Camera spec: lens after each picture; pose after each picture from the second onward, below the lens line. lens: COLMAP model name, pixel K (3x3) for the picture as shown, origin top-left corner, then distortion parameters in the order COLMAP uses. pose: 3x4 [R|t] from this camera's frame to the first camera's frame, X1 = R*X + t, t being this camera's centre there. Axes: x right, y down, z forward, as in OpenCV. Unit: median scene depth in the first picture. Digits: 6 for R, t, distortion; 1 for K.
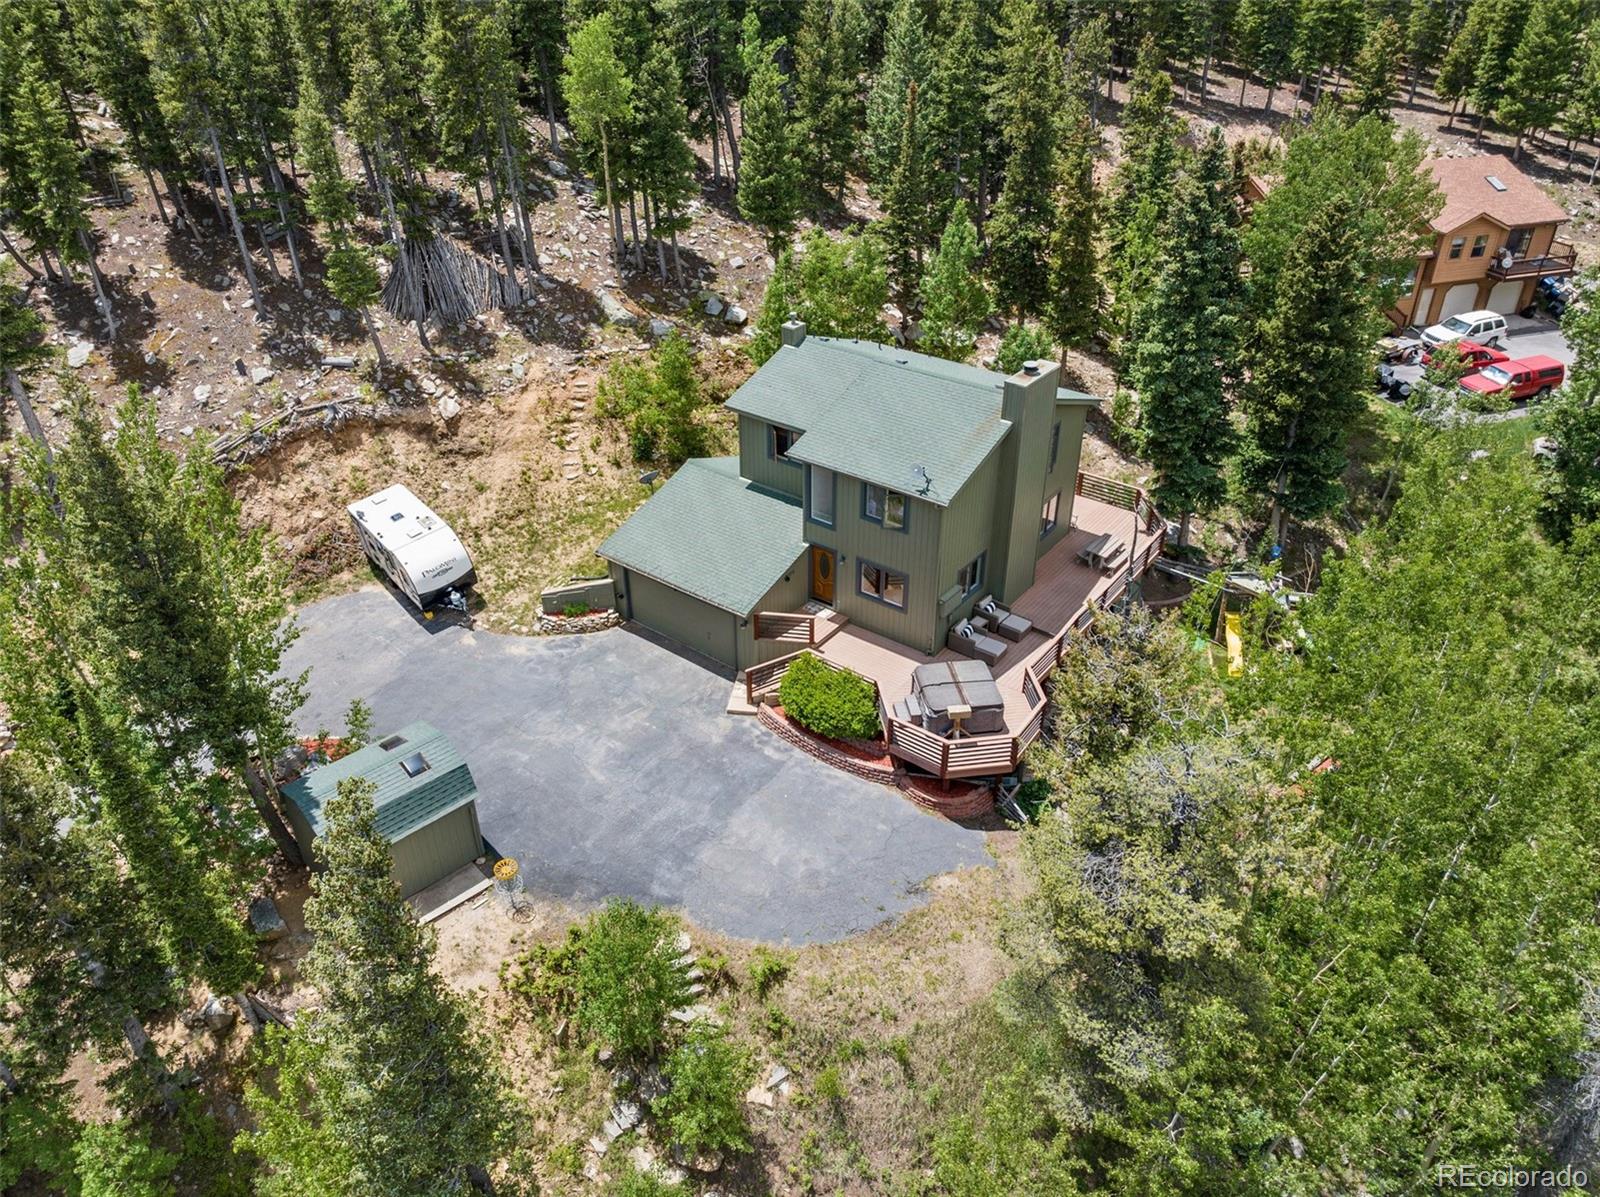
lens RADIAL K [[1126.3, 0, 802.5], [0, 1126.3, 592.2], [0, 0, 1]] dist [-0.024939, 0.005951]
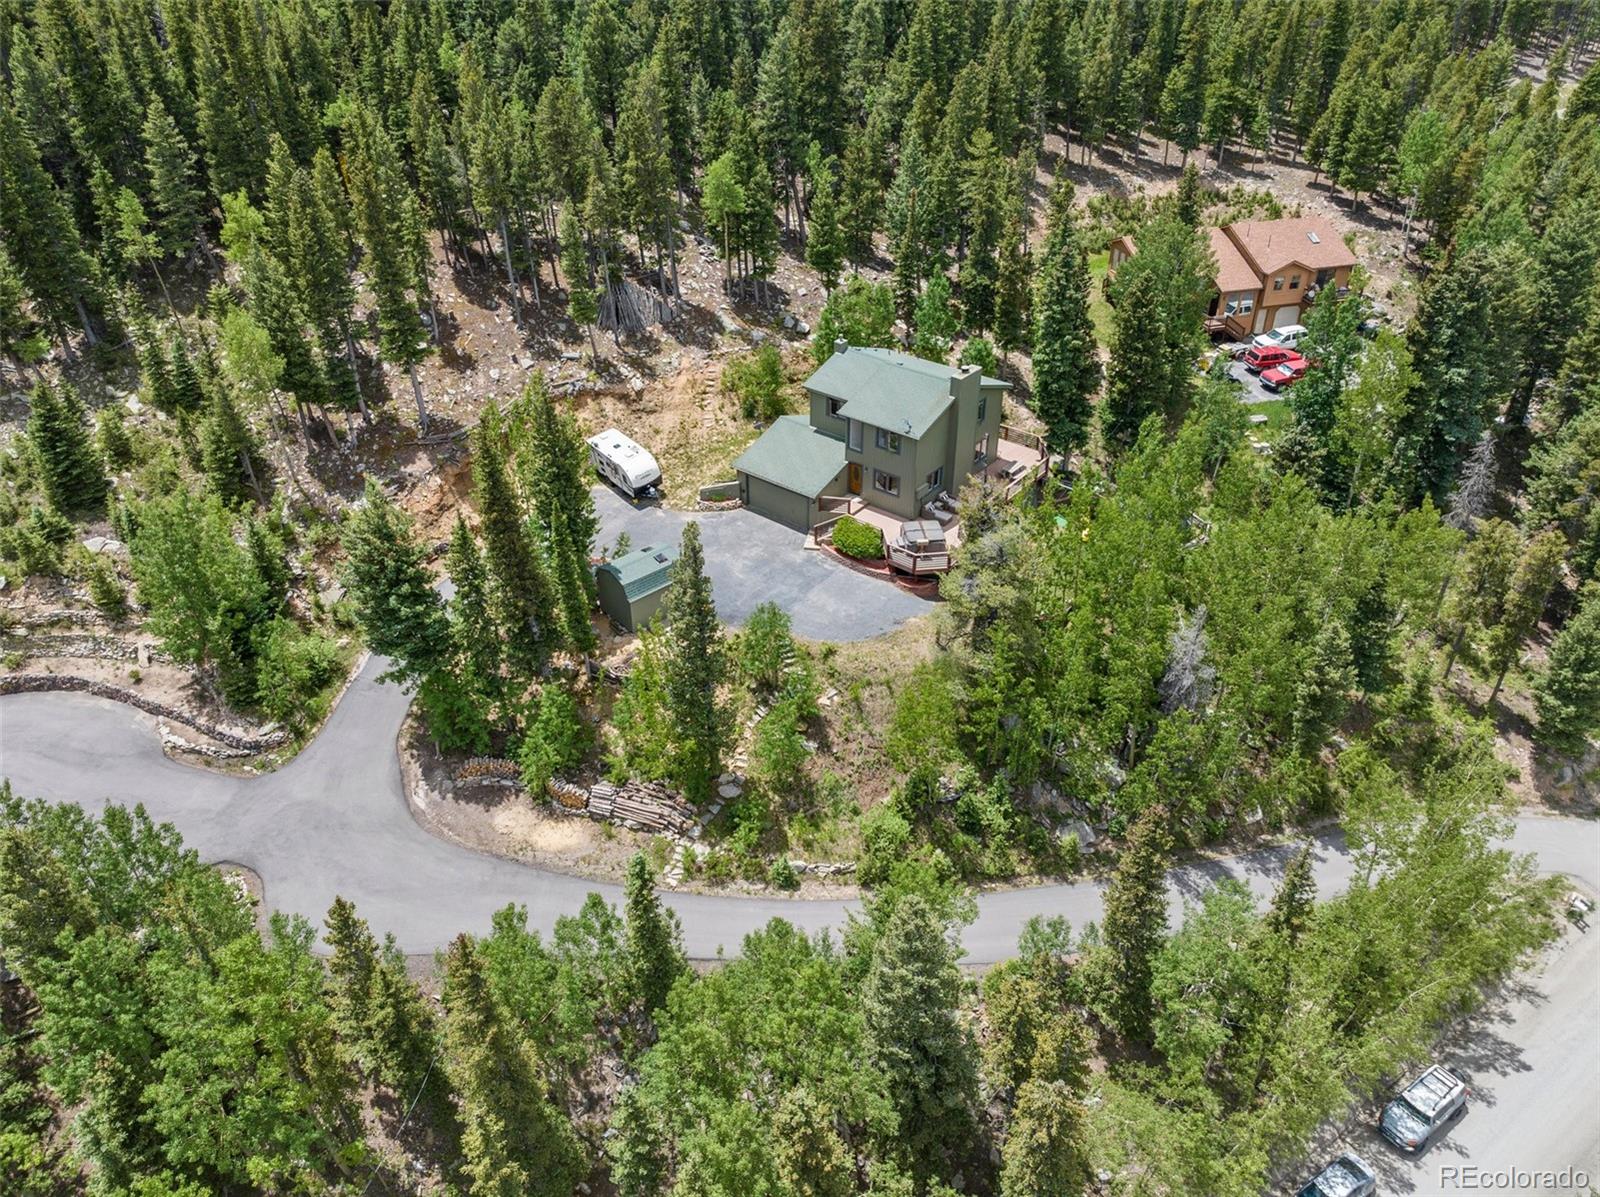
lens RADIAL K [[1126.3, 0, 806.6], [0, 1126.3, 601.3], [0, 0, 1]] dist [-0.024939, 0.005951]
pose [[0.999687, 0.015321, -0.019753, -0.018664], [-0.014616, 0.999268, 0.035359, 0.102431], [0.020281, -0.035060, 0.999179, -0.722184]]
